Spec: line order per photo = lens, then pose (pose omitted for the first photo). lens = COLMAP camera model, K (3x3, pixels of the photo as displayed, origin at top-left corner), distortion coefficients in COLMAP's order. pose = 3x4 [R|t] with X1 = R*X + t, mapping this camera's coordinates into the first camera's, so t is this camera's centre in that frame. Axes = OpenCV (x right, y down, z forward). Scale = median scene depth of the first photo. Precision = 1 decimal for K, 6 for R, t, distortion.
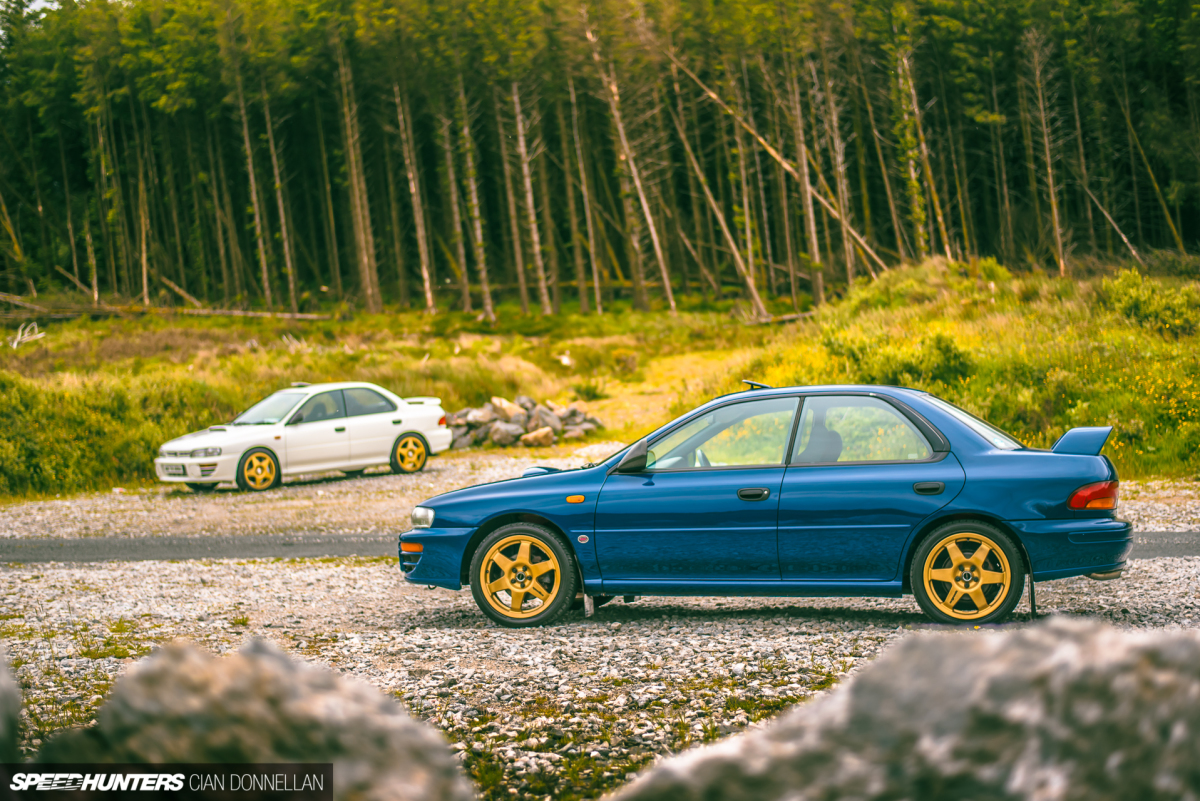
lens RADIAL K [[1879.3, 0, 600.0], [0, 1879.3, 400.5], [0, 0, 1]] dist [-0.123801, 0.007601]
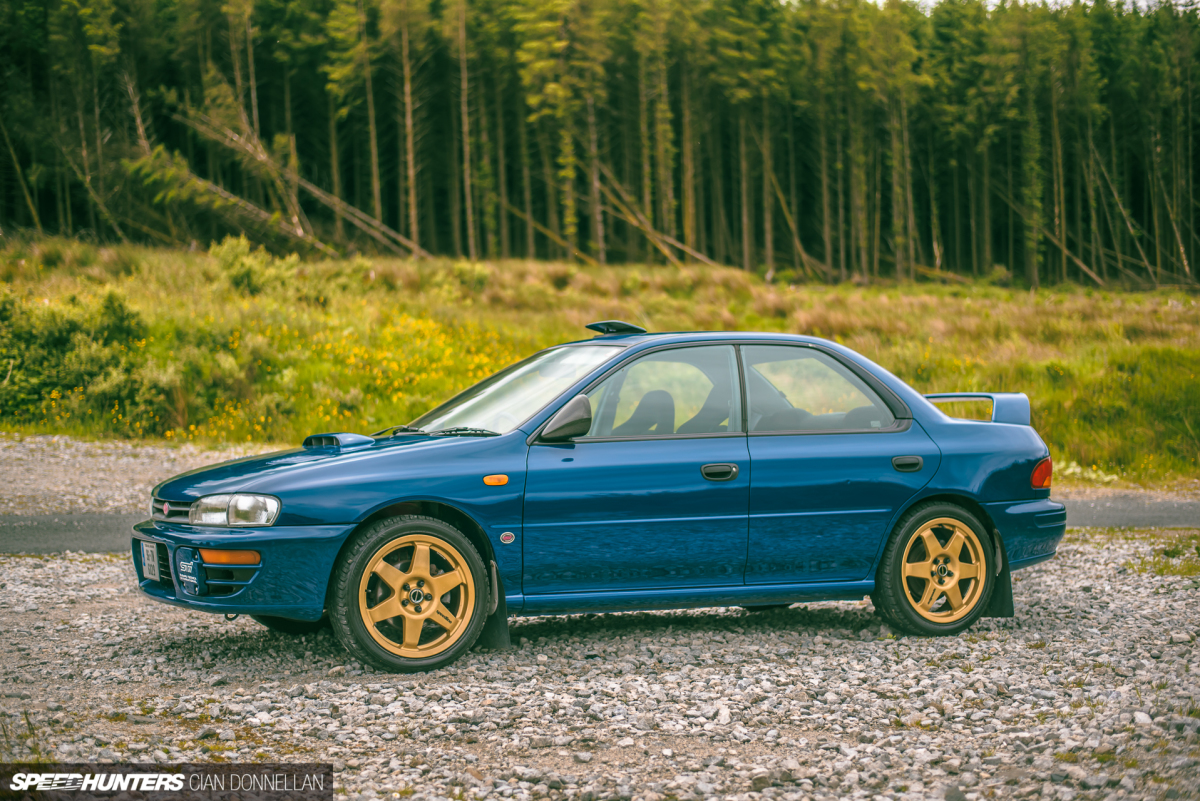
lens RADIAL K [[1713.5, 0, 600.0], [0, 1713.5, 400.5], [0, 0, 1]] dist [-0.094852, 0.008958]
pose [[0.775252, 0.021137, 0.631298, -0.381261], [-0.030045, 0.999543, 0.003428, 0.019985], [-0.630937, -0.021625, 0.775532, 0.488675]]
